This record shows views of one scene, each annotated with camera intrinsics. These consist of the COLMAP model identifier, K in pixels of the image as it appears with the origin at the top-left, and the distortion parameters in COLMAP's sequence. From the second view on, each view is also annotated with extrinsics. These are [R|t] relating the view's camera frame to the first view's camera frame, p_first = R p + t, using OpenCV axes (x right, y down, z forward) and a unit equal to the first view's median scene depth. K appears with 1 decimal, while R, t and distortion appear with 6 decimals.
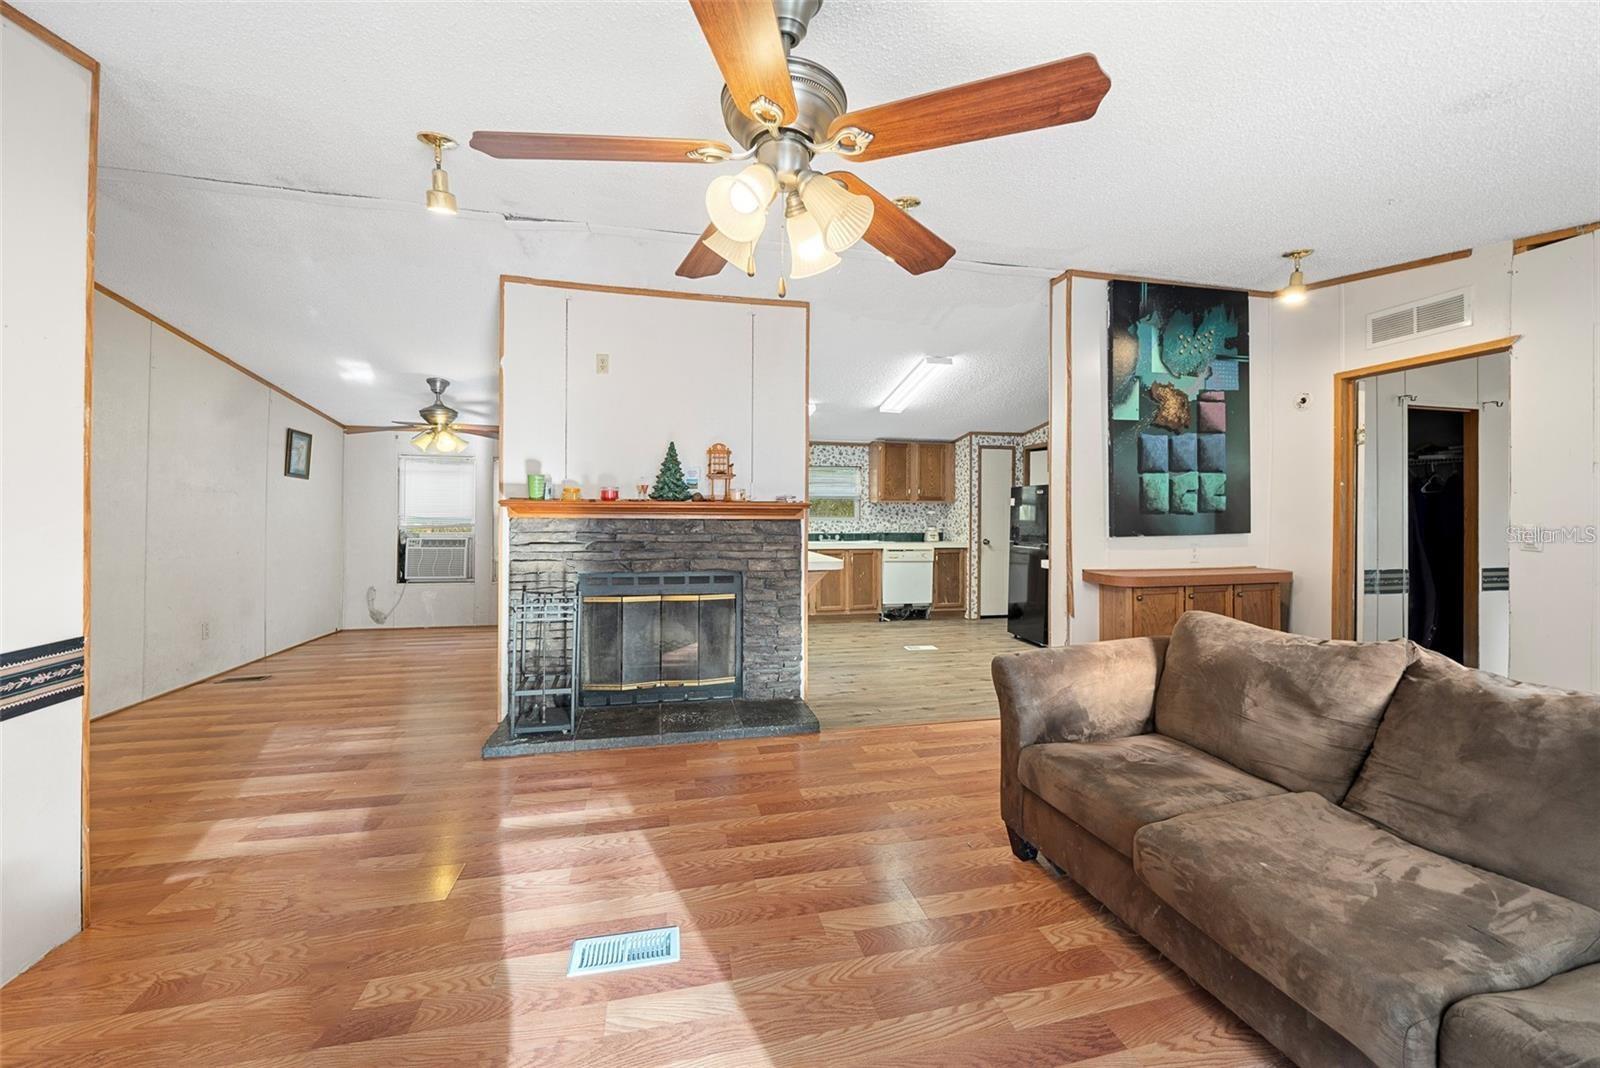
lens RADIAL K [[611.3, 0, 792.7], [0, 611.3, 516.0], [0, 0, 1]] dist [0.000404, 0.000067]
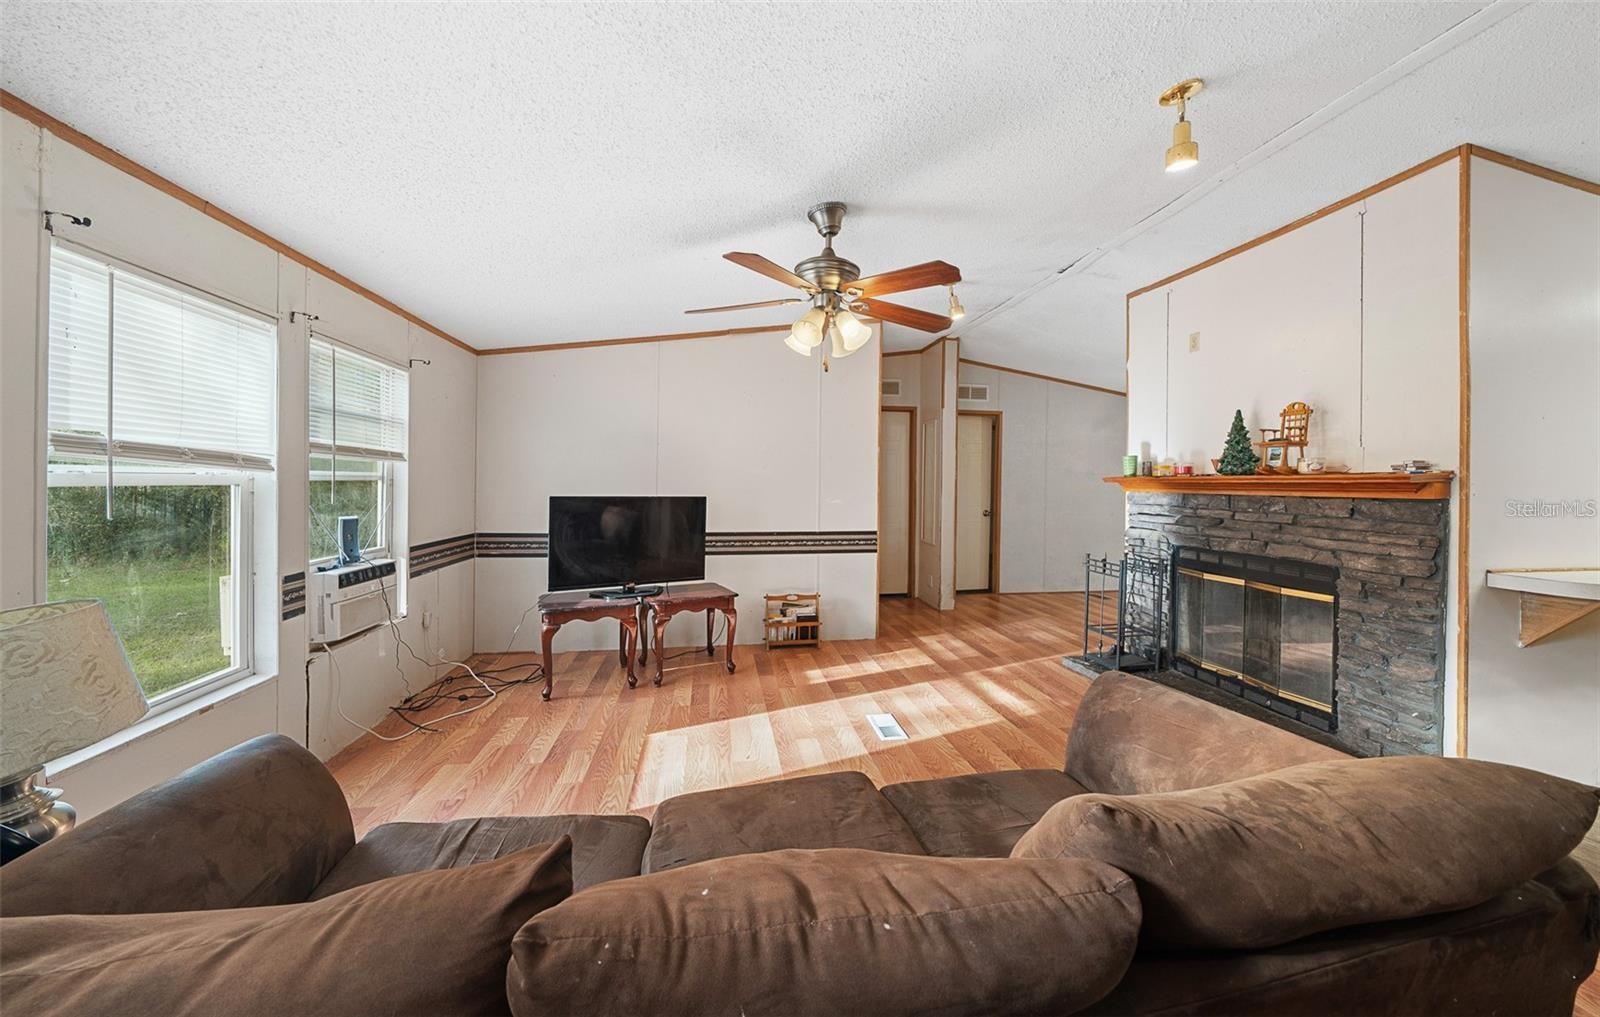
lens RADIAL K [[569.4, 0, 795.0], [0, 569.4, 484.1], [0, 0, 1]] dist [-0.000423, -0.000024]
pose [[-0.077181, -0.005271, -0.997003, 0.694224], [-0.016535, 0.999855, -0.004006, 0.003170], [0.996880, 0.016176, -0.077257, 0.412718]]
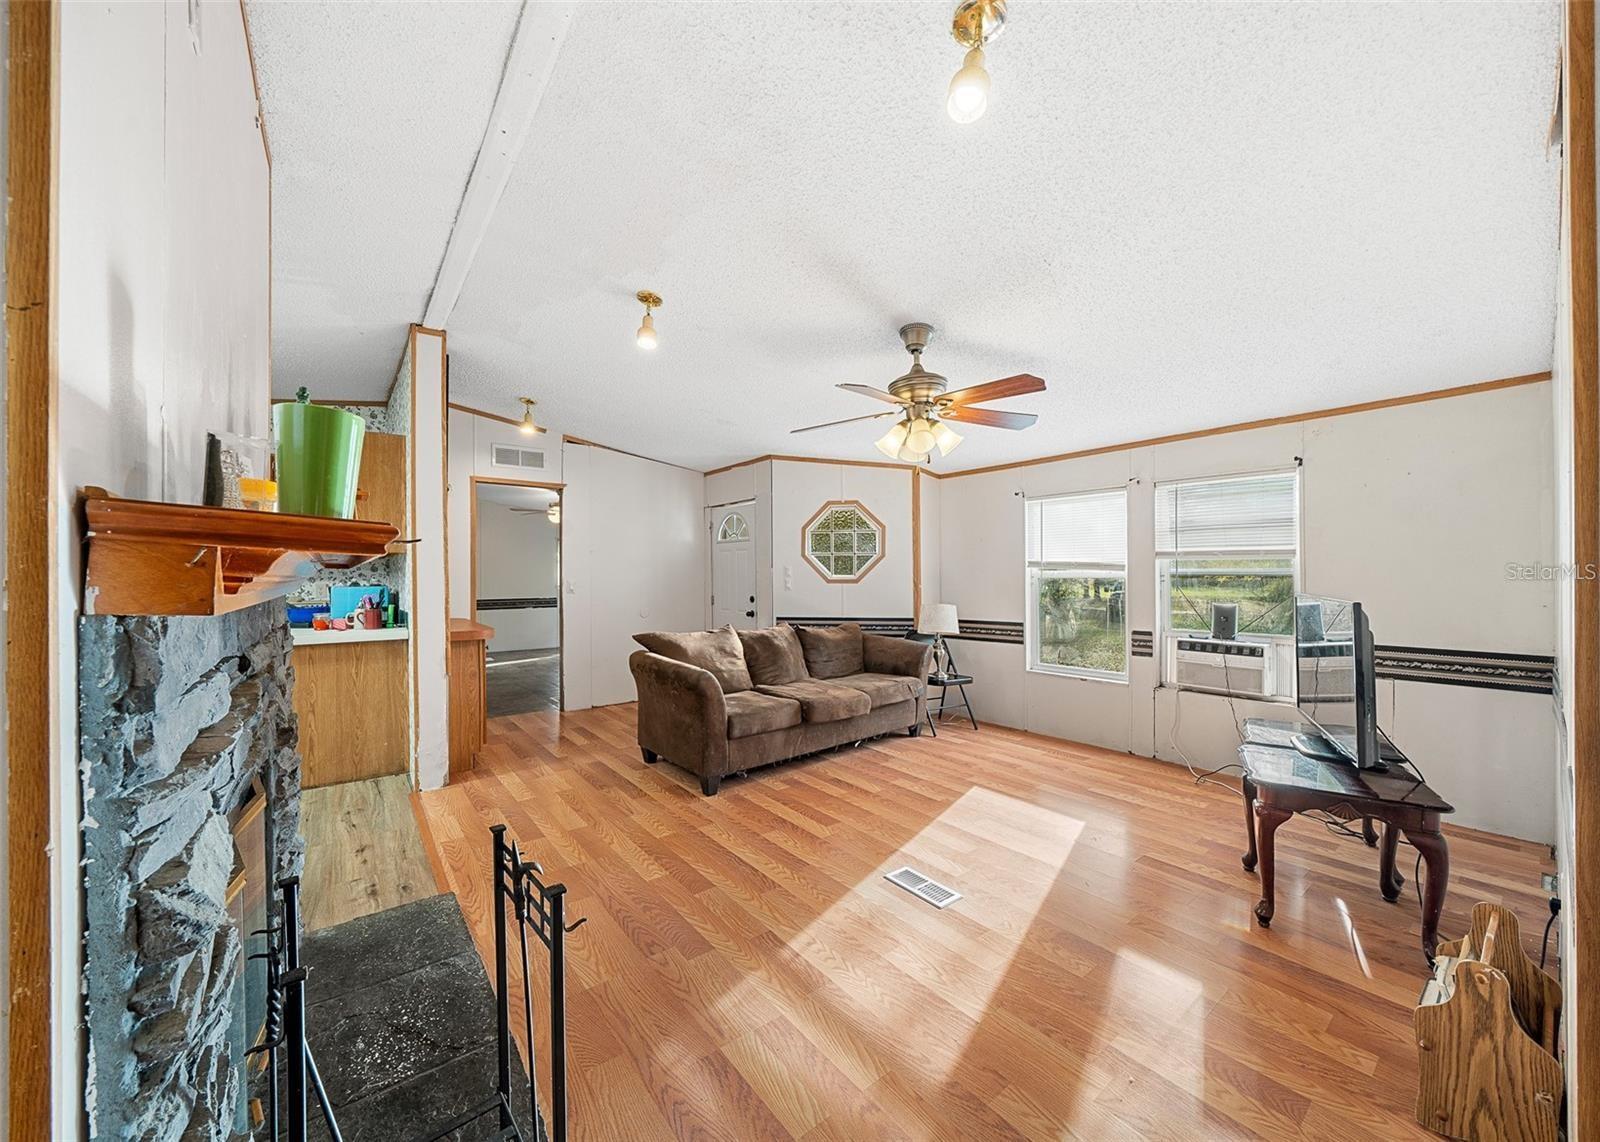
lens RADIAL K [[575.6, 0, 800.0], [0, 575.6, 571.0], [0, 0, 1]] dist [0.000105, 0.000009]
pose [[-0.430095, -0.001637, 0.902782, -0.655283], [0.005480, 0.999975, 0.004424, -0.012475], [-0.902767, 0.006850, -0.430075, 0.883312]]
